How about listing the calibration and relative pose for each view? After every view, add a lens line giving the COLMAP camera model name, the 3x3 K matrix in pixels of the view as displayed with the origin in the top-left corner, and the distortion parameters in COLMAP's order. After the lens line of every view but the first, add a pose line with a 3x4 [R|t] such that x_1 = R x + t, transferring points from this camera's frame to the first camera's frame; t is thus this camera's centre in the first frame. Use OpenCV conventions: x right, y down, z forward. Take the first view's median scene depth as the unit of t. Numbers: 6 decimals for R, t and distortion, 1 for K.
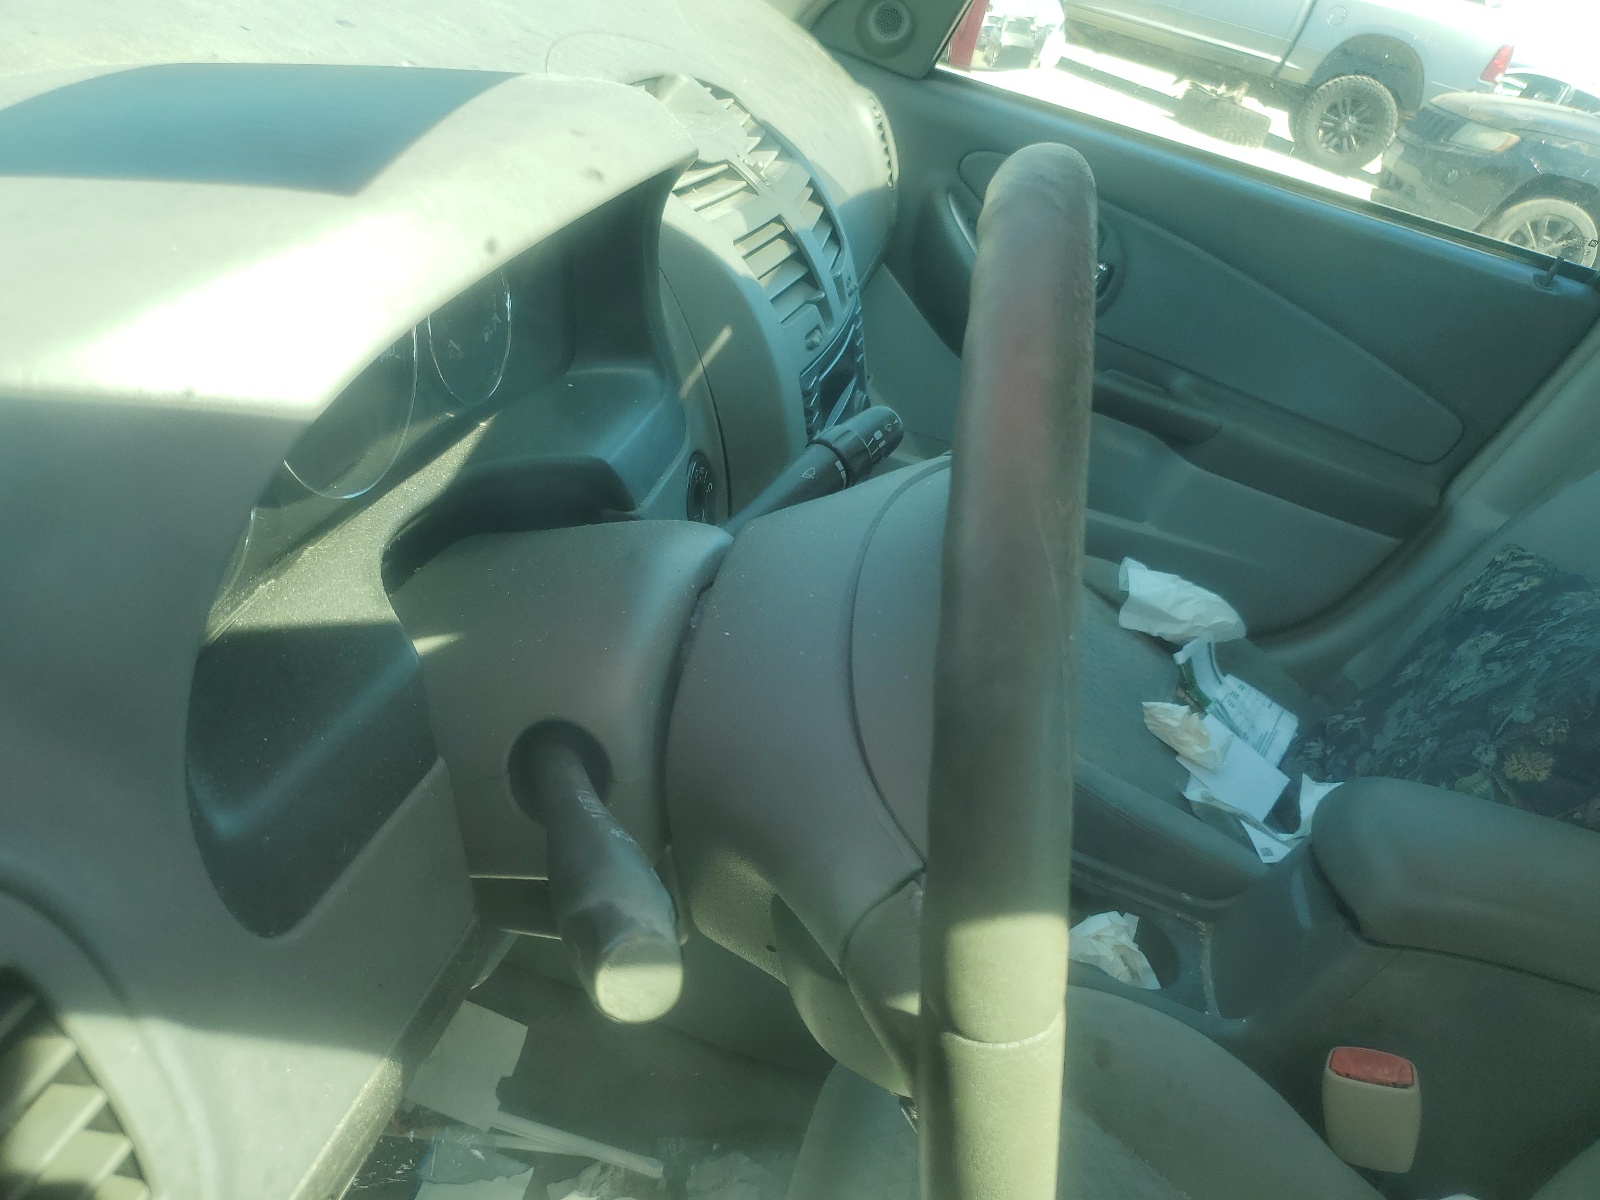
lens RADIAL K [[1208.4, 0, 798.9], [0, 1208.4, 586.6], [0, 0, 1]] dist [0.031624, -0.022683]
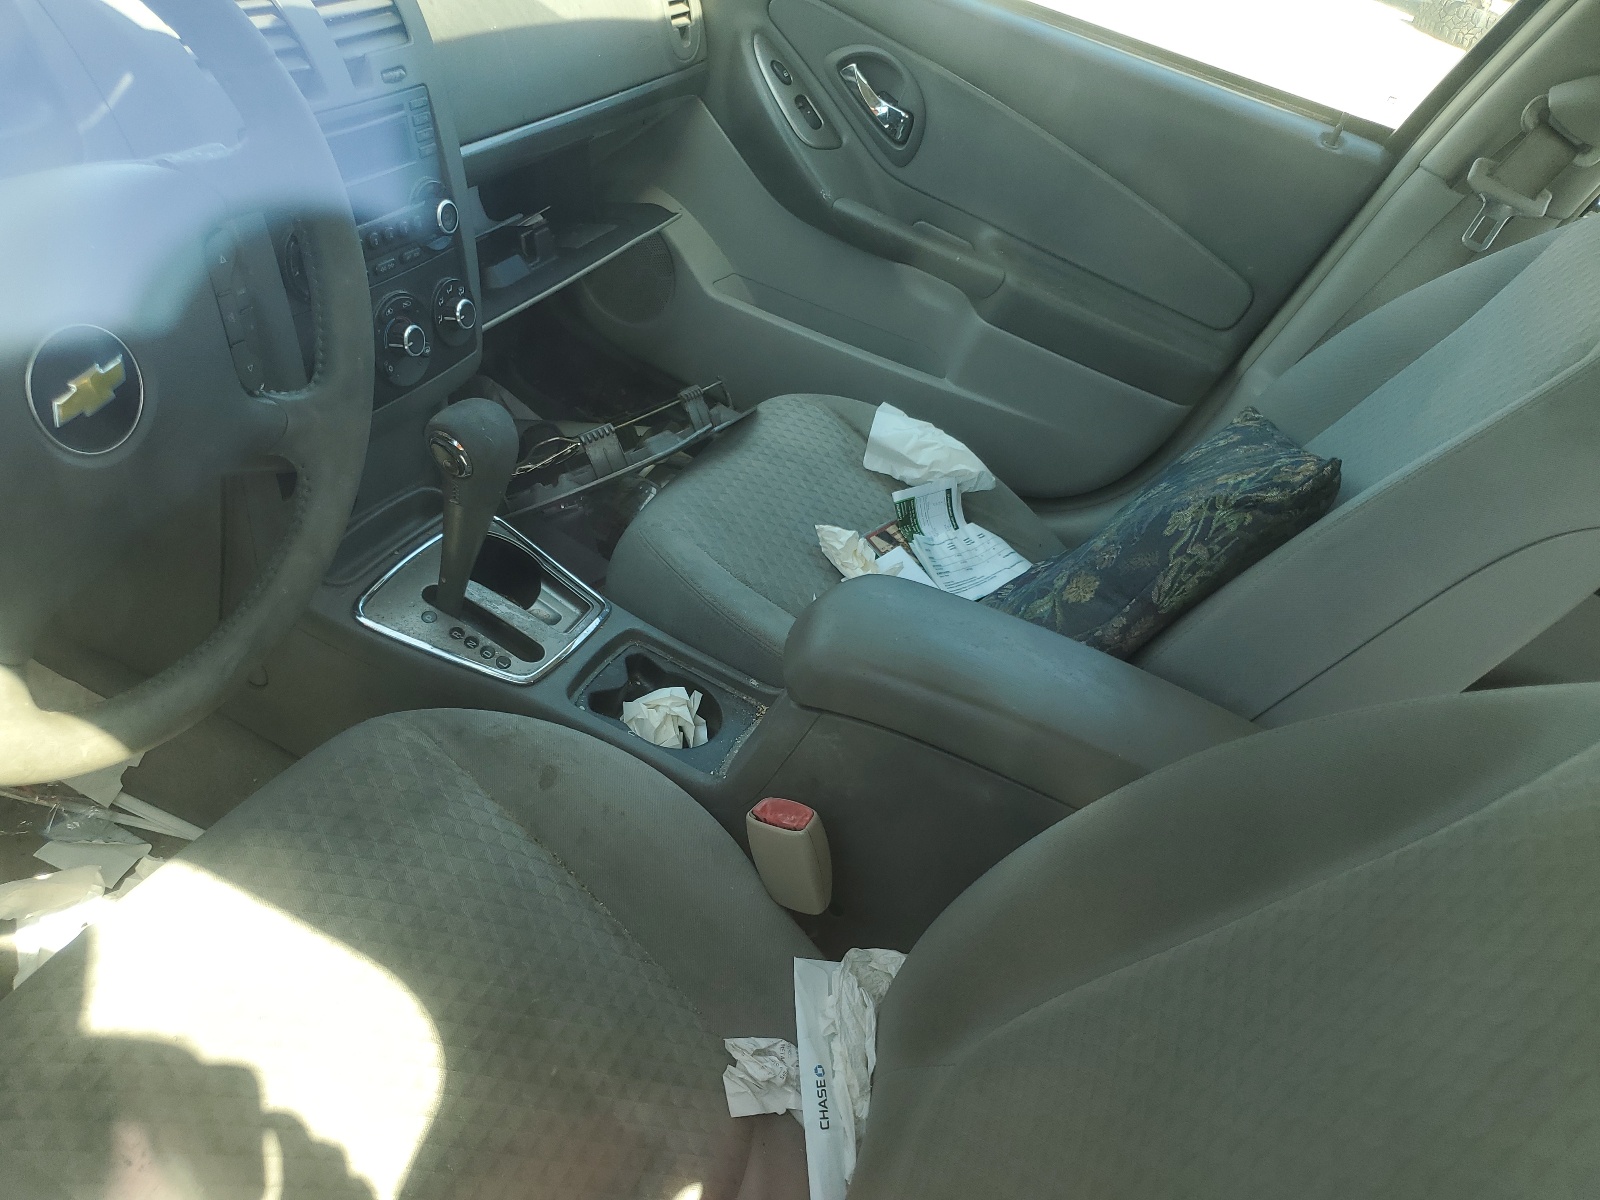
lens RADIAL K [[1208.4, 0, 811.8], [0, 1208.4, 610.6], [0, 0, 1]] dist [0.031624, -0.022683]
pose [[0.986805, 0.087025, -0.136535, 0.379996], [-0.075126, 0.993103, 0.090019, 0.066462], [0.143427, -0.078574, 0.986537, -0.039073]]
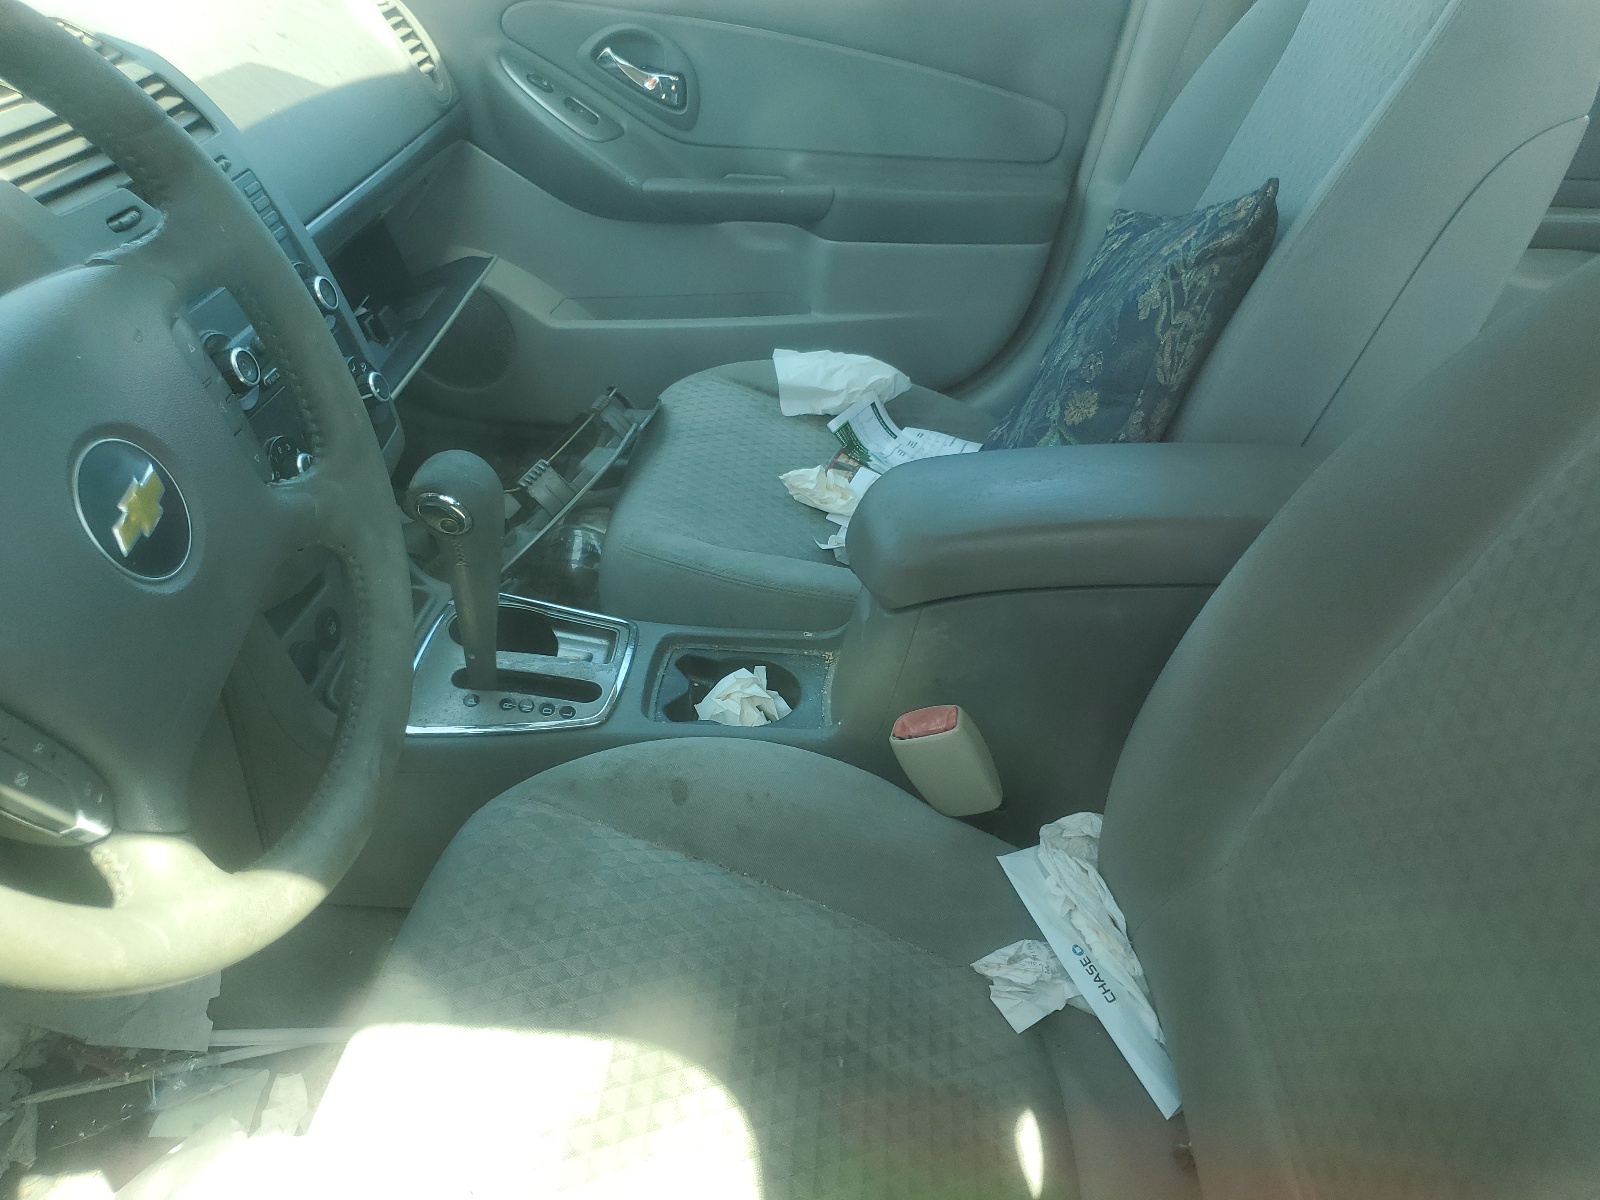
lens RADIAL K [[1208.4, 0, 791.3], [0, 1208.4, 587.8], [0, 0, 1]] dist [0.031624, -0.022683]
pose [[0.947289, -0.319457, -0.024299, 0.254152], [0.320357, 0.945403, 0.059868, 0.112000], [0.003847, -0.064497, 0.997911, -0.019208]]
